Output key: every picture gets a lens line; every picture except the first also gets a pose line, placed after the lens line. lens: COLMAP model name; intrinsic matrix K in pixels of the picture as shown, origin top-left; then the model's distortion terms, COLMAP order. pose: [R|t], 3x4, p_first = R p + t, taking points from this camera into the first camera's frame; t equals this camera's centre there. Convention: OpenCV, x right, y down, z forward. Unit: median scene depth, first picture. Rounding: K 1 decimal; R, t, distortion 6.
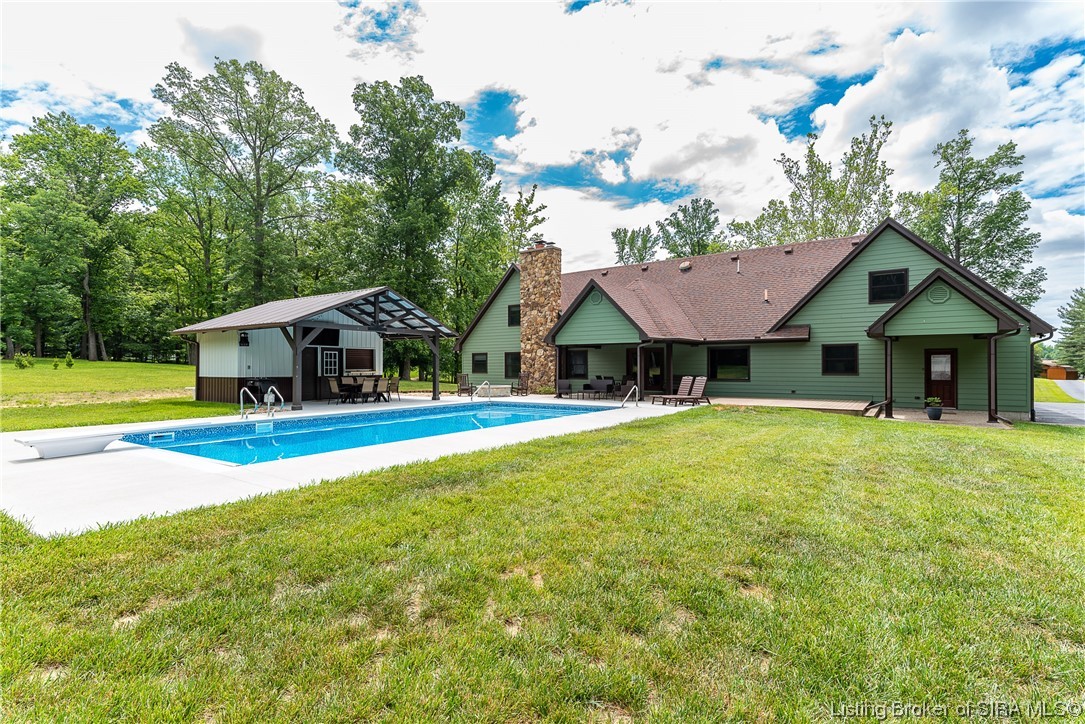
lens RADIAL K [[522.2, 0, 542.5], [0, 522.2, 362.0], [0, 0, 1]] dist [0.000174, -0.000008]
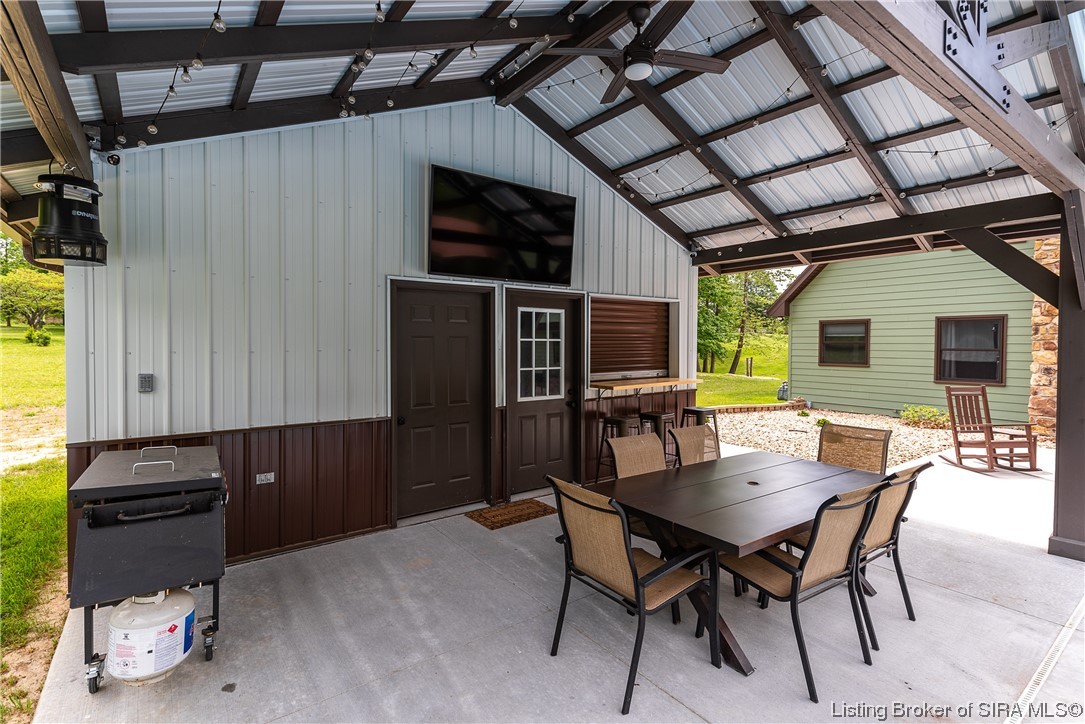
lens RADIAL K [[522.2, 0, 542.5], [0, 522.2, 362.0], [0, 0, 1]] dist [0.000174, -0.000008]
pose [[0.945049, 0.014122, -0.326624, -0.312187], [0.001696, 0.998841, 0.048096, -0.005513], [0.326925, -0.046007, 0.943930, 0.736533]]
